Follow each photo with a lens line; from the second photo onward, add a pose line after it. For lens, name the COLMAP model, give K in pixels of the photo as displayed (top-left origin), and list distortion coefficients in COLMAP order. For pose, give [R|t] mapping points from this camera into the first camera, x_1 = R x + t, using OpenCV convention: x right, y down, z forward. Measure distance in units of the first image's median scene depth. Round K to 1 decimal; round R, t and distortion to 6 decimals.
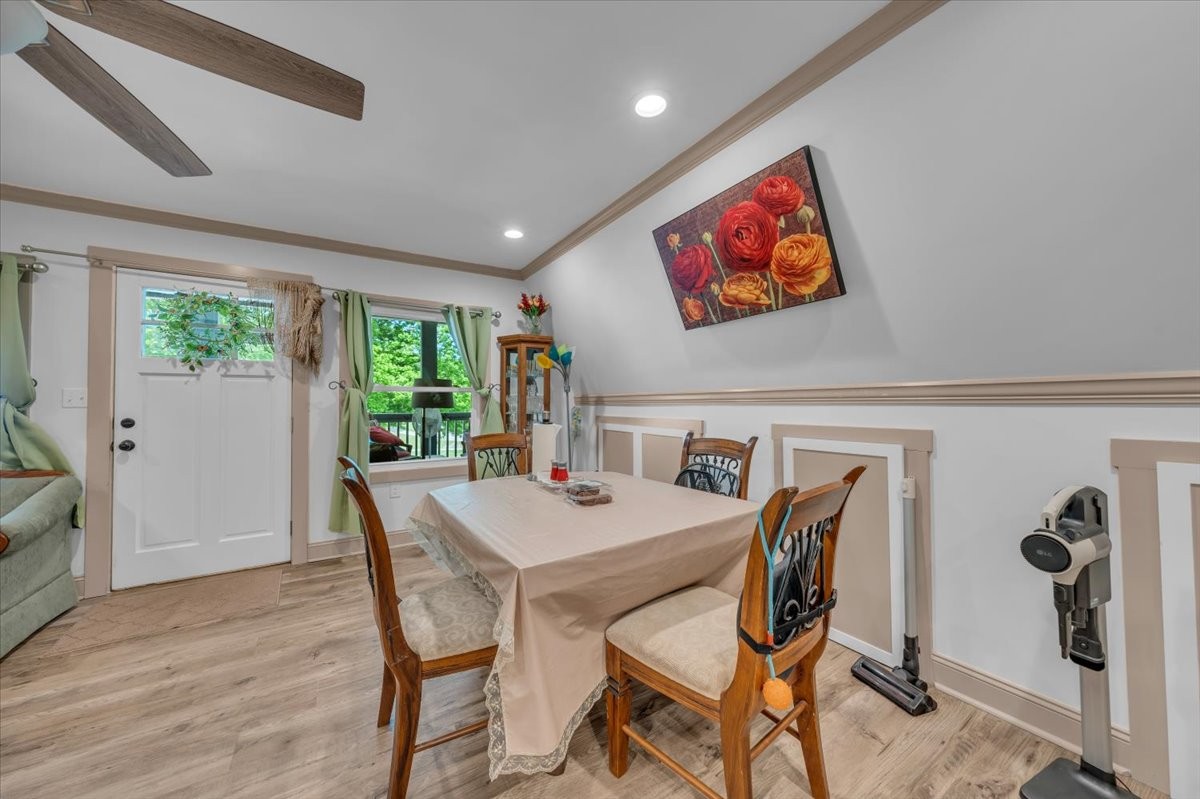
lens RADIAL K [[418.5, 0, 602.2], [0, 418.5, 392.5], [0, 0, 1]] dist [0.000218, 0.000080]
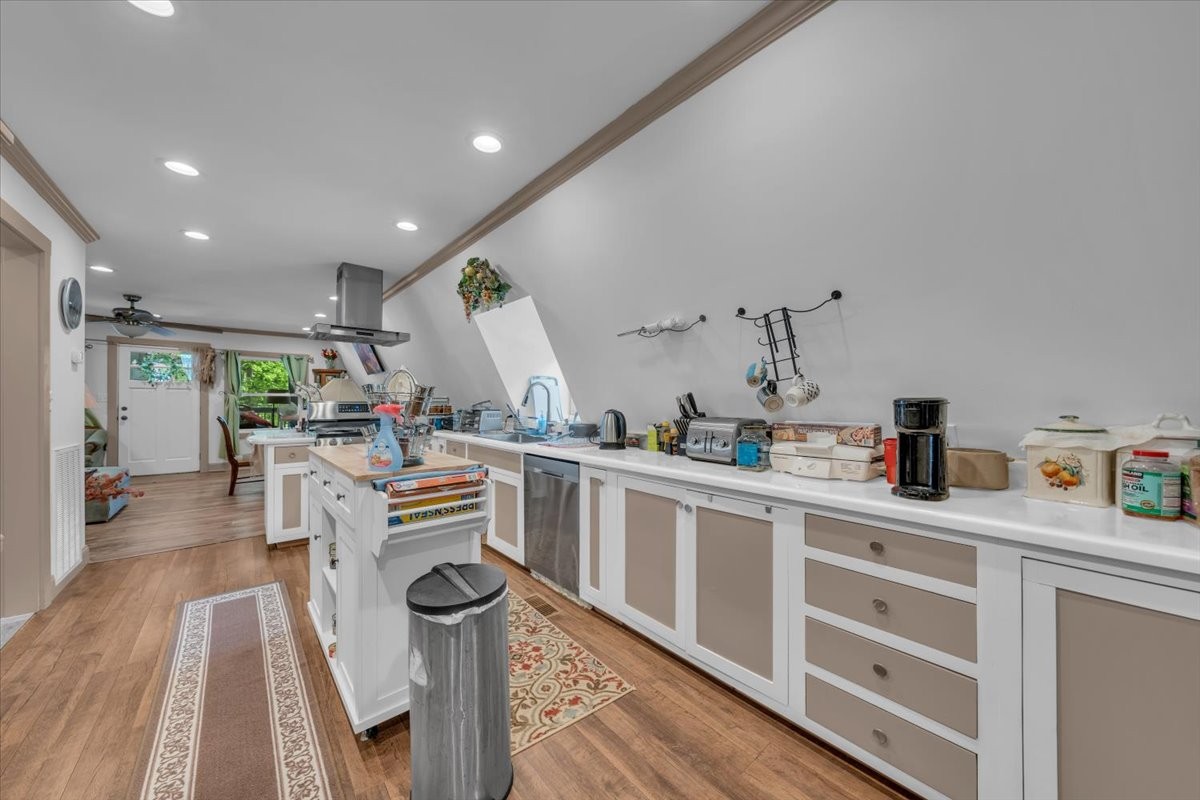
lens RADIAL K [[426.0, 0, 600.0], [0, 426.0, 400.0], [0, 0, 1]] dist [-0.000870, -0.000033]
pose [[0.991012, 0.013428, 0.133101, 1.233514], [-0.016170, 0.999678, 0.019540, -0.066887], [-0.132795, -0.021516, 0.990910, -1.767674]]
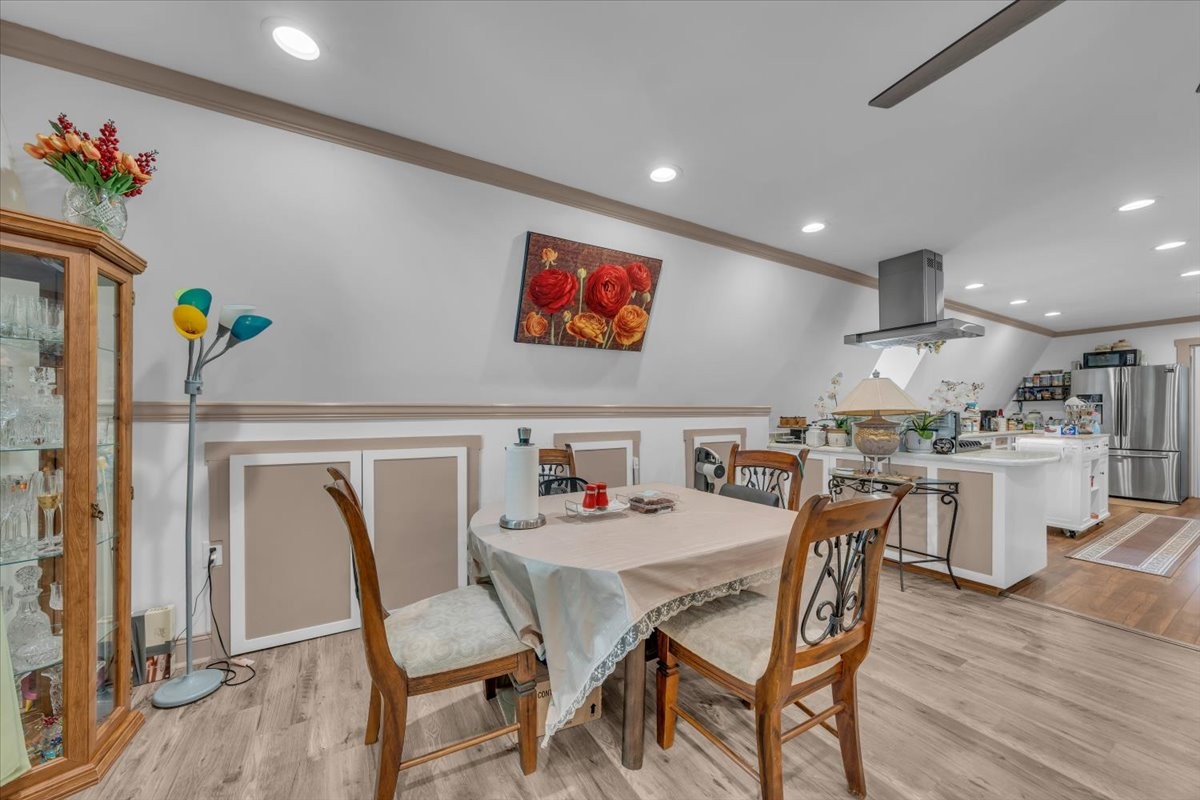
lens RADIAL K [[437.8, 0, 564.4], [0, 437.8, 405.9], [0, 0, 1]] dist [-0.000176, -0.000011]
pose [[0.046276, 0.007994, 0.998897, -0.769063], [-0.029271, 0.999549, -0.006643, 0.003111], [-0.998500, -0.028931, 0.046489, 0.795021]]
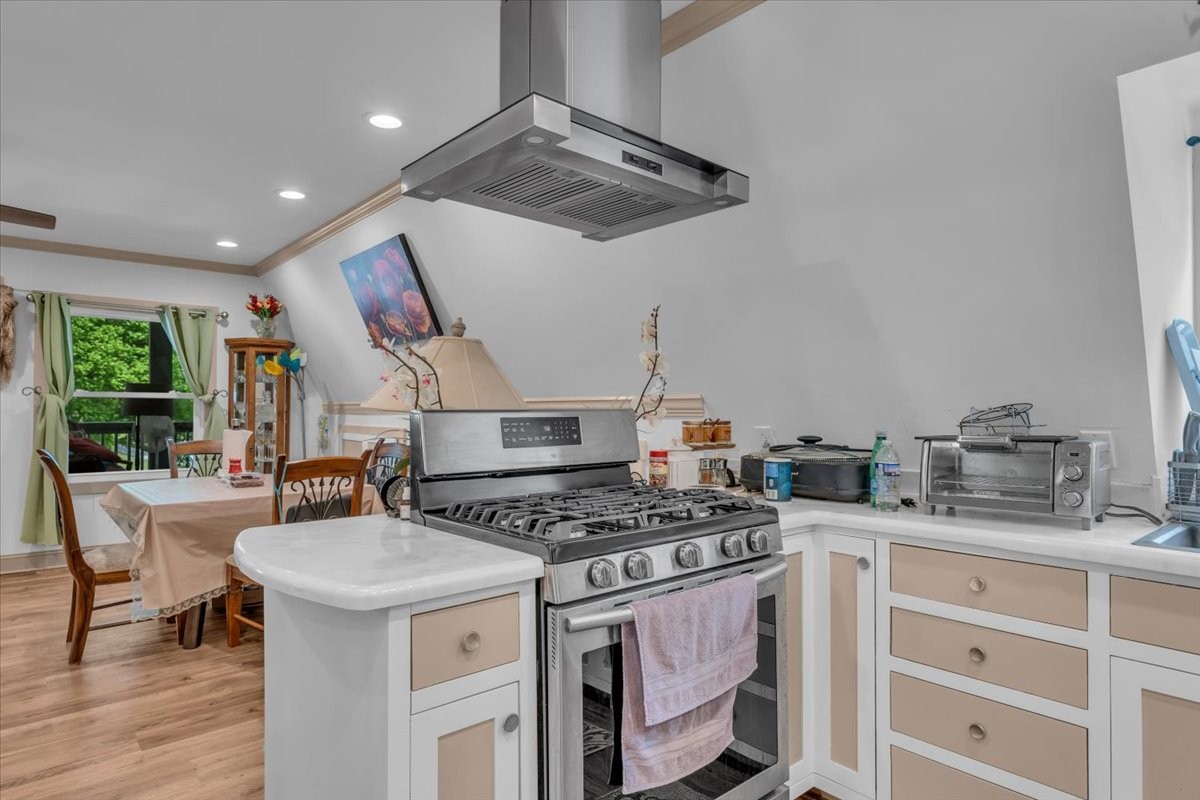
lens RADIAL K [[673.8, 0, 598.6], [0, 673.8, 398.1], [0, 0, 1]] dist [0.004349, 0.000374]
pose [[0.989689, 0.010571, 0.142841, 0.509758], [-0.011729, 0.999905, 0.007267, -0.032566], [-0.142750, -0.008867, 0.989719, -0.847589]]
